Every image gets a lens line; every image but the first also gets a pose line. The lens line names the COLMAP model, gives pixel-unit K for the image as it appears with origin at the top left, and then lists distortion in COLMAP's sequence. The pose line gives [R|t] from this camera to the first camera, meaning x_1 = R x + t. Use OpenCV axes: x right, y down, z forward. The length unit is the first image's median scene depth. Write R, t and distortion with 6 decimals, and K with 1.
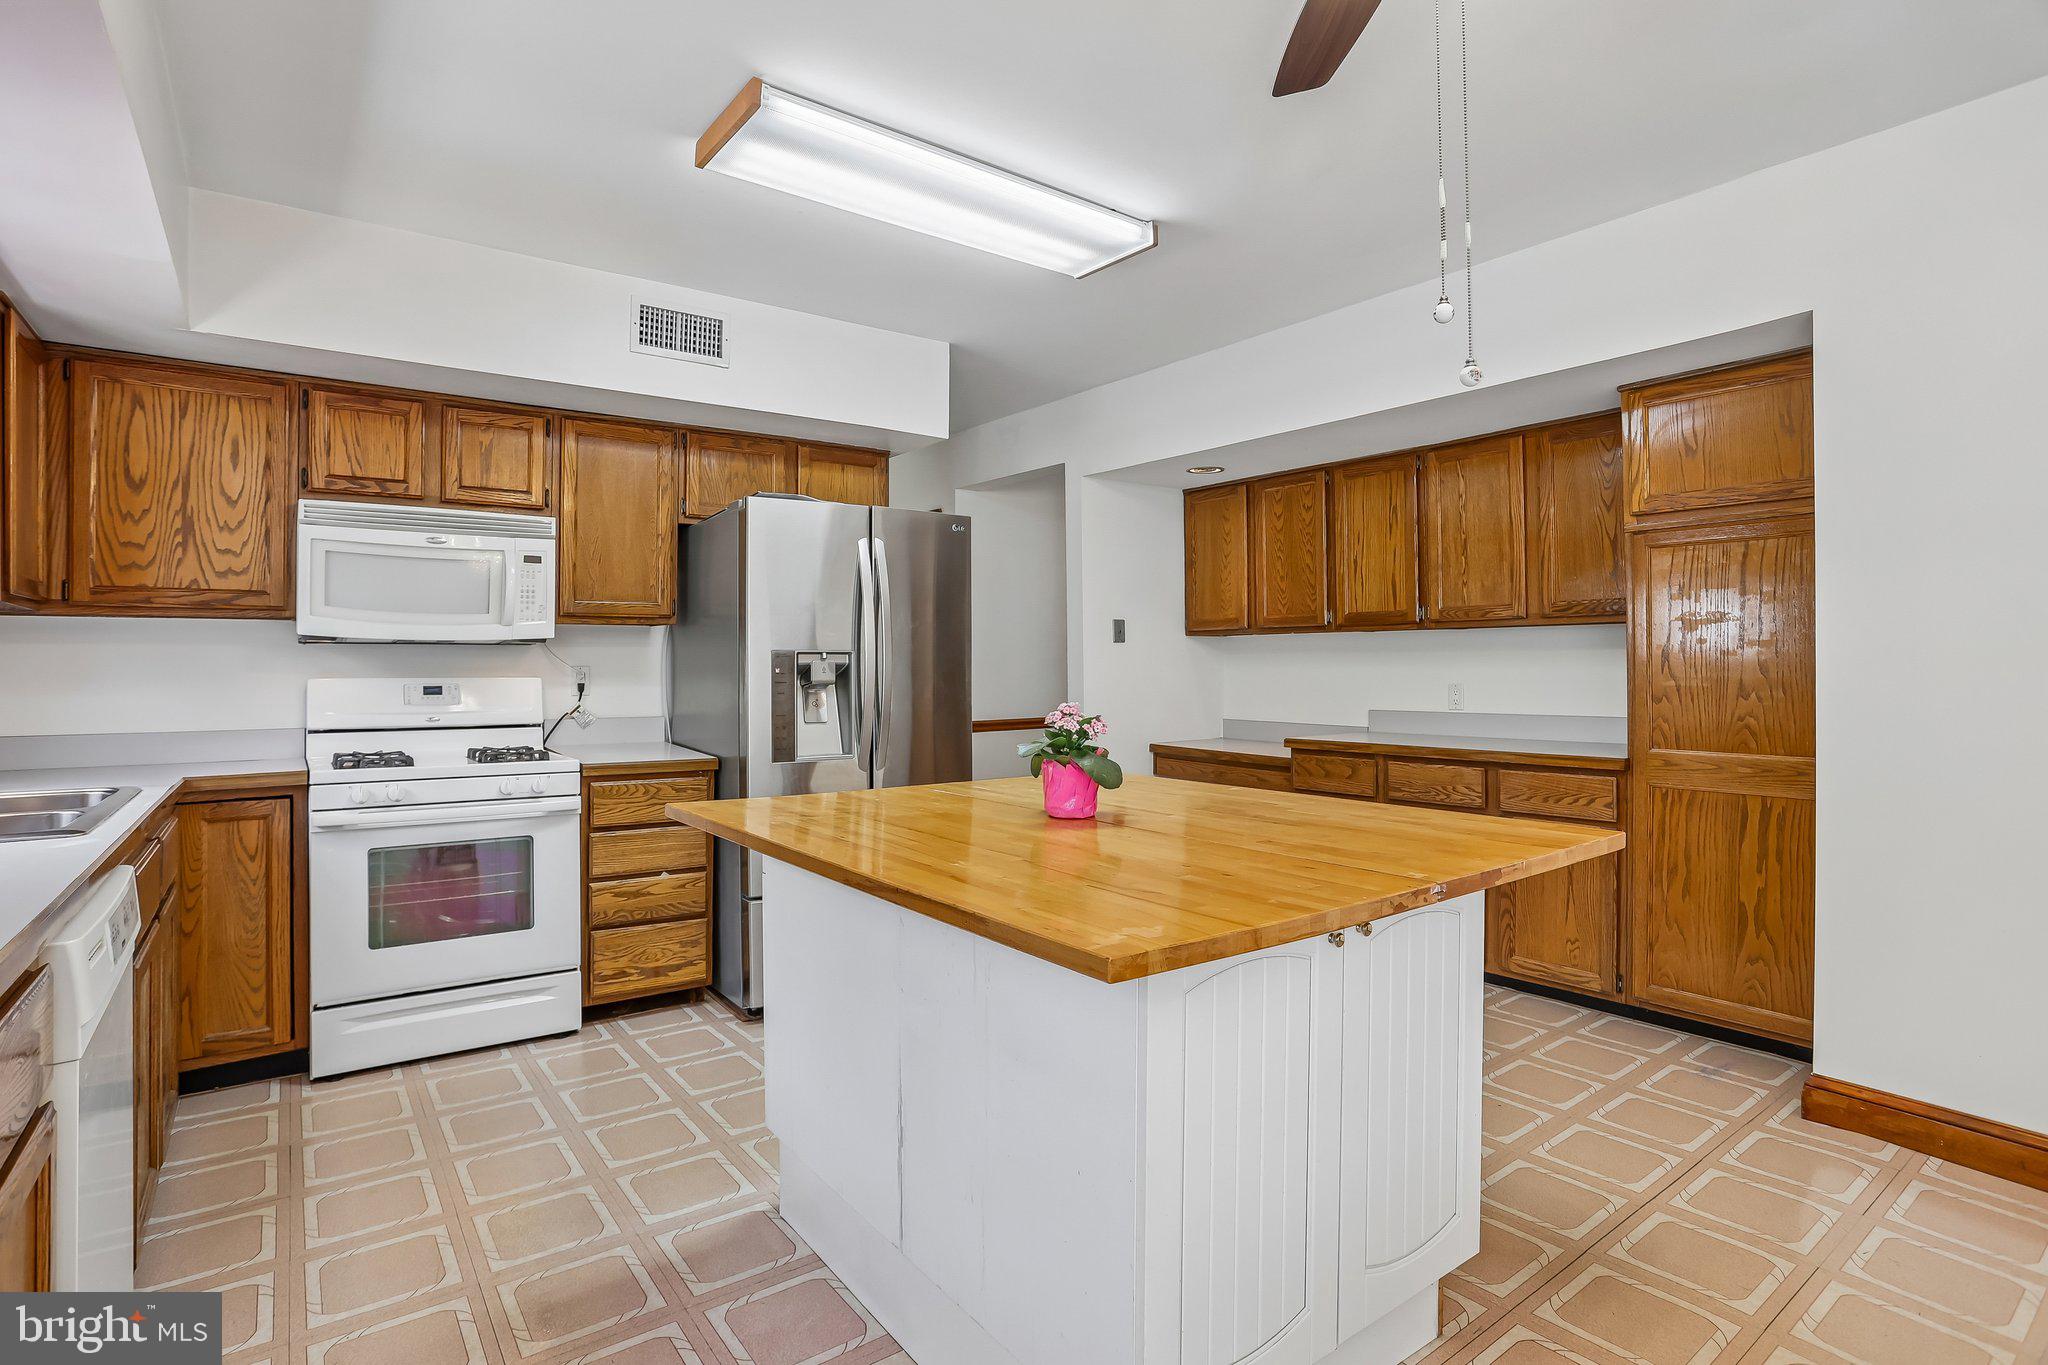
lens RADIAL K [[1002.3, 0, 1008.4], [0, 1002.3, 658.5], [0, 0, 1]] dist [-0.060377, 0.024564]
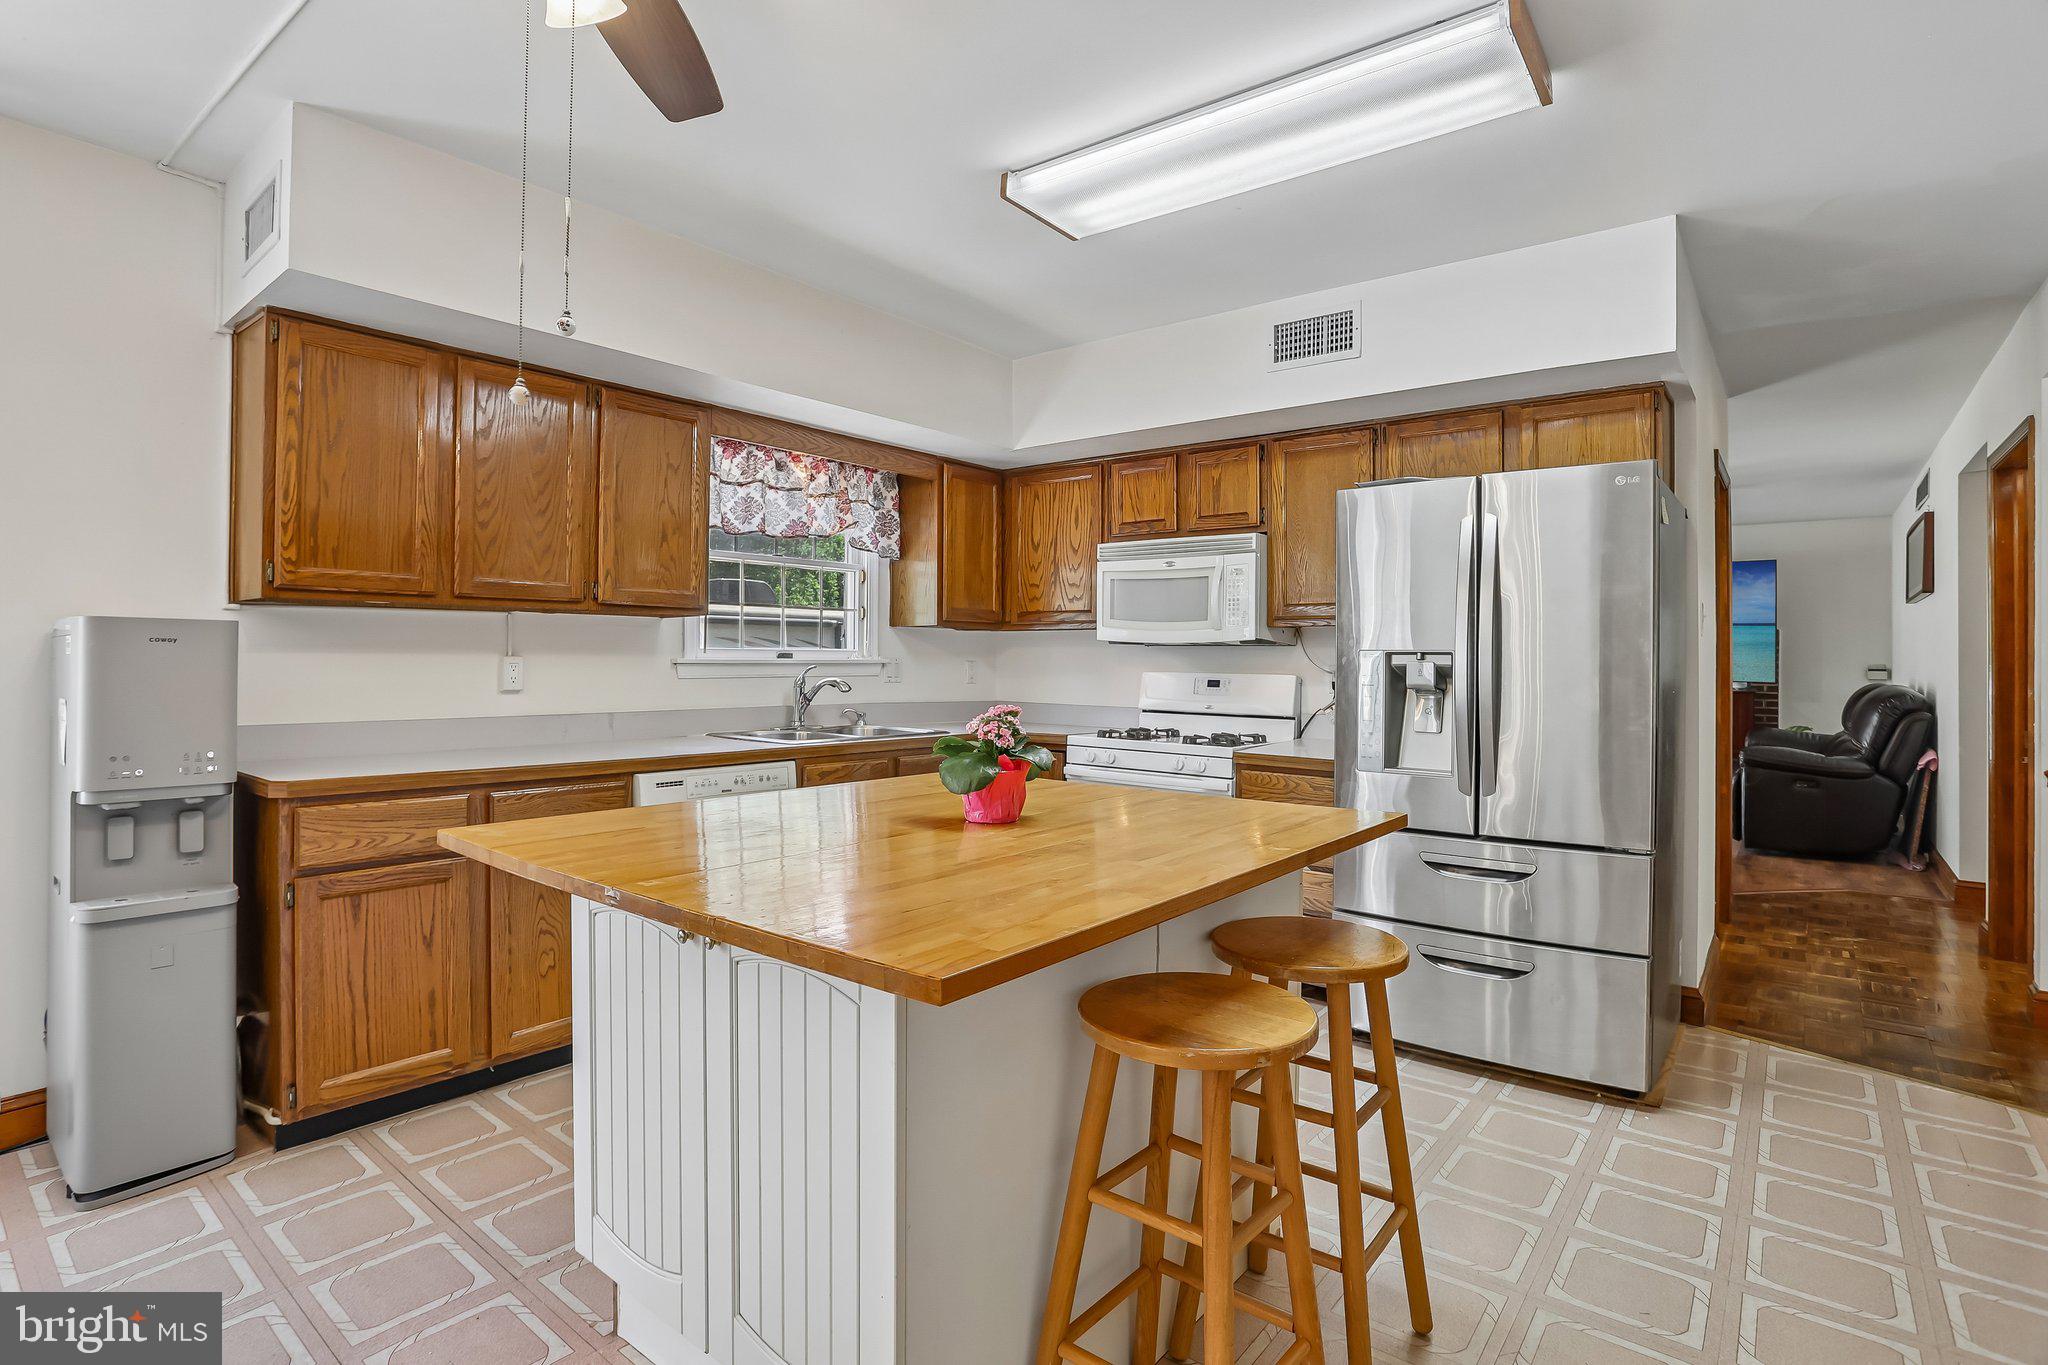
lens RADIAL K [[1002.3, 0, 1008.4], [0, 1002.3, 658.5], [0, 0, 1]] dist [-0.060377, 0.024564]
pose [[0.265091, 0.005434, -0.964208, 0.561863], [-0.006687, 0.999970, 0.003797, -0.001742], [0.964200, 0.005441, 0.265119, 0.425113]]
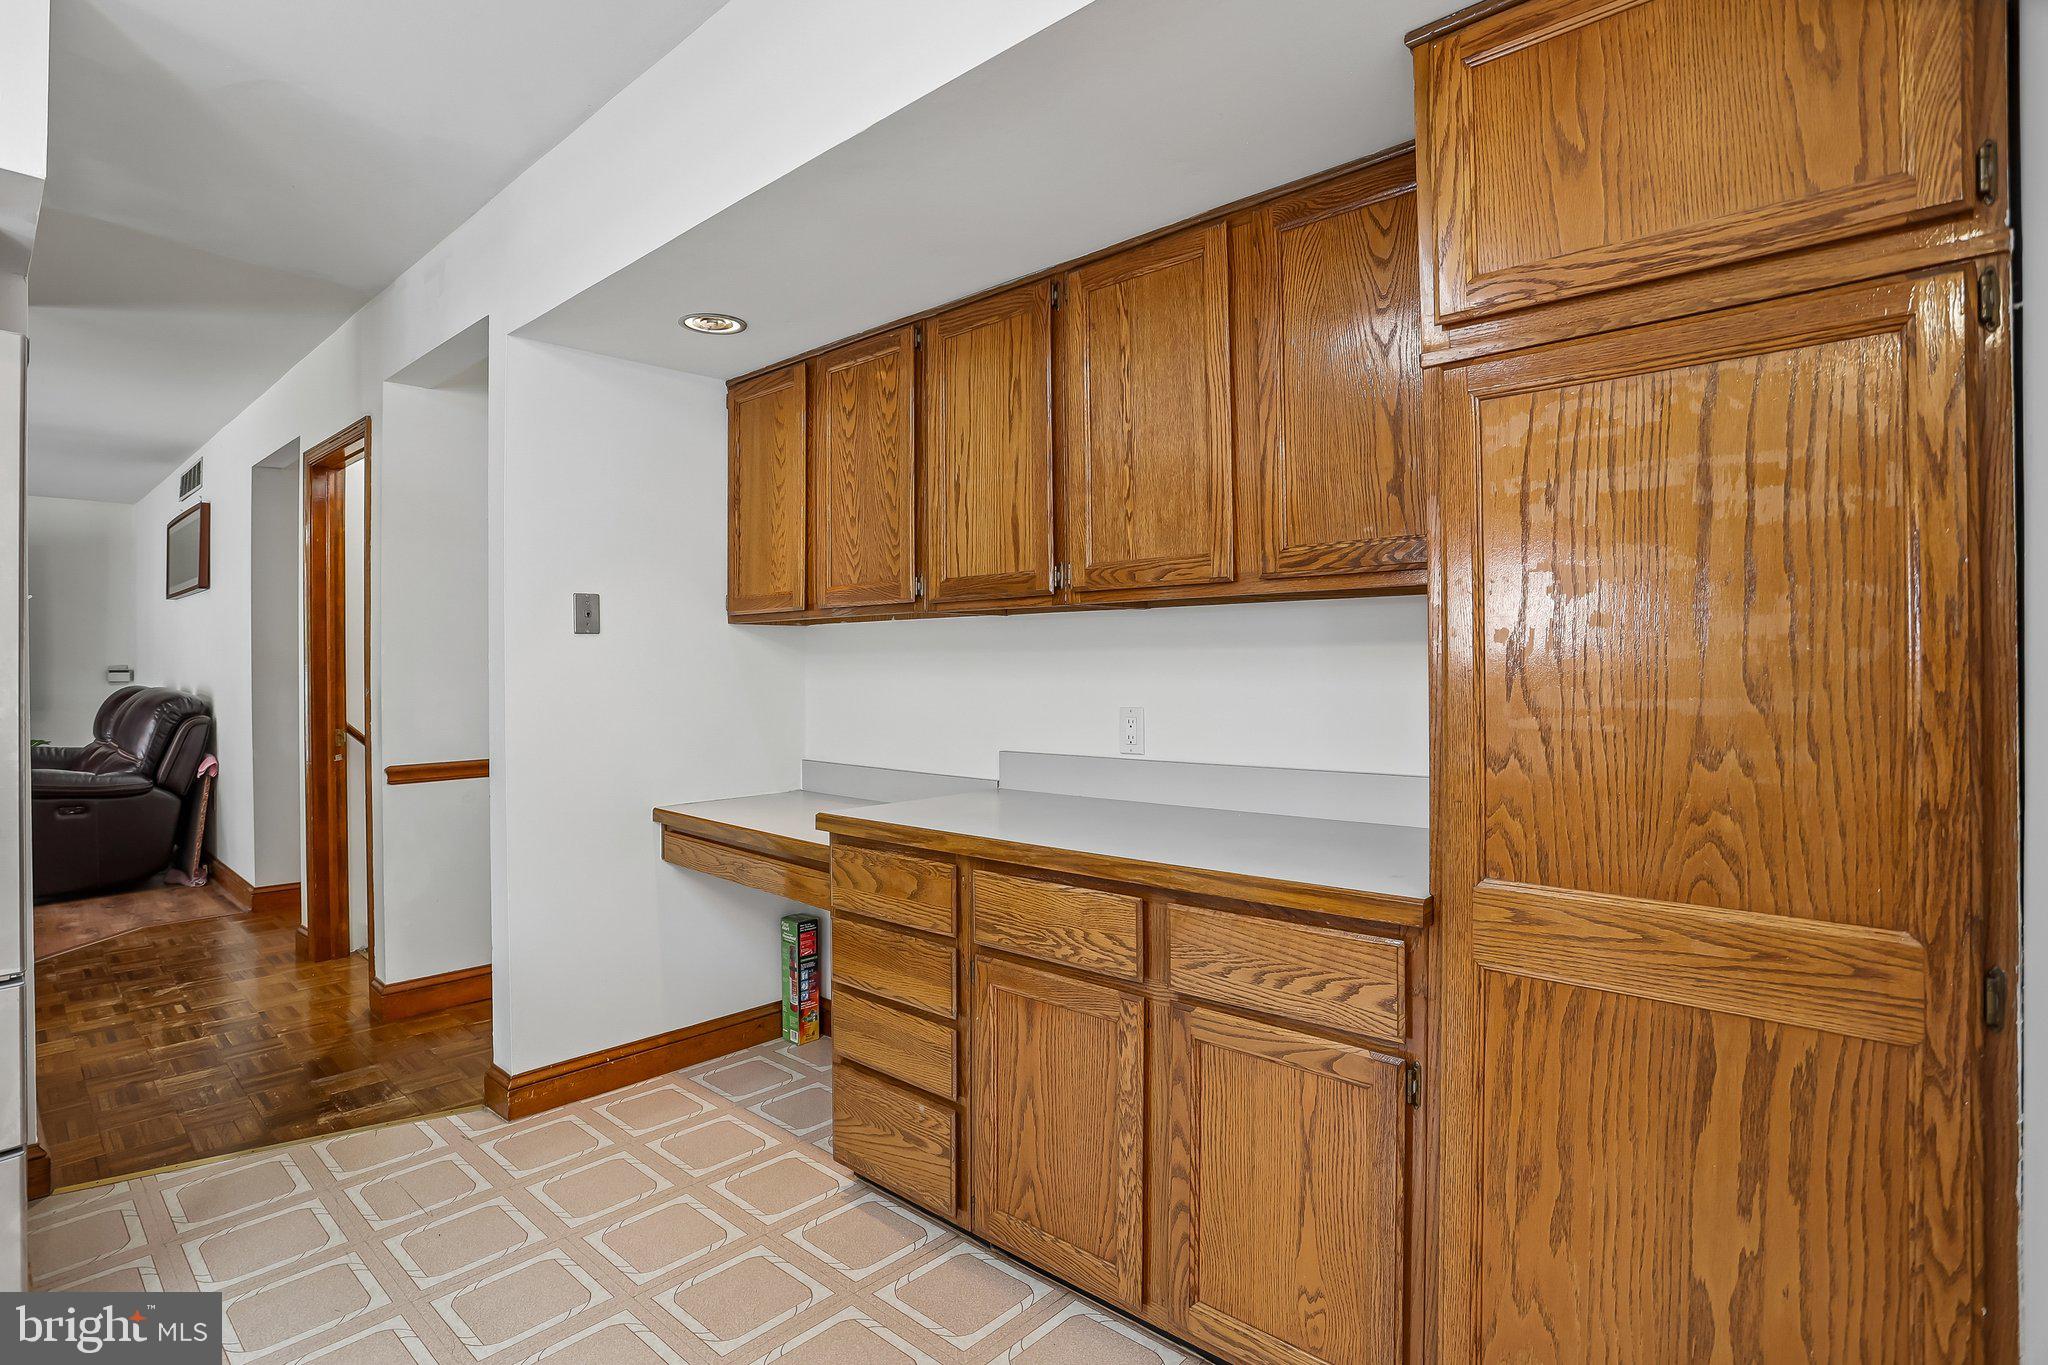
lens RADIAL K [[1033.1, 0, 1008.0], [0, 1033.1, 659.2], [0, 0, 1]] dist [-0.061683, 0.028084]
pose [[0.981385, -0.001443, 0.192044, 0.335629], [0.001507, 0.999999, -0.000191, -0.001860], [-0.192044, 0.000477, 0.981386, 0.549660]]
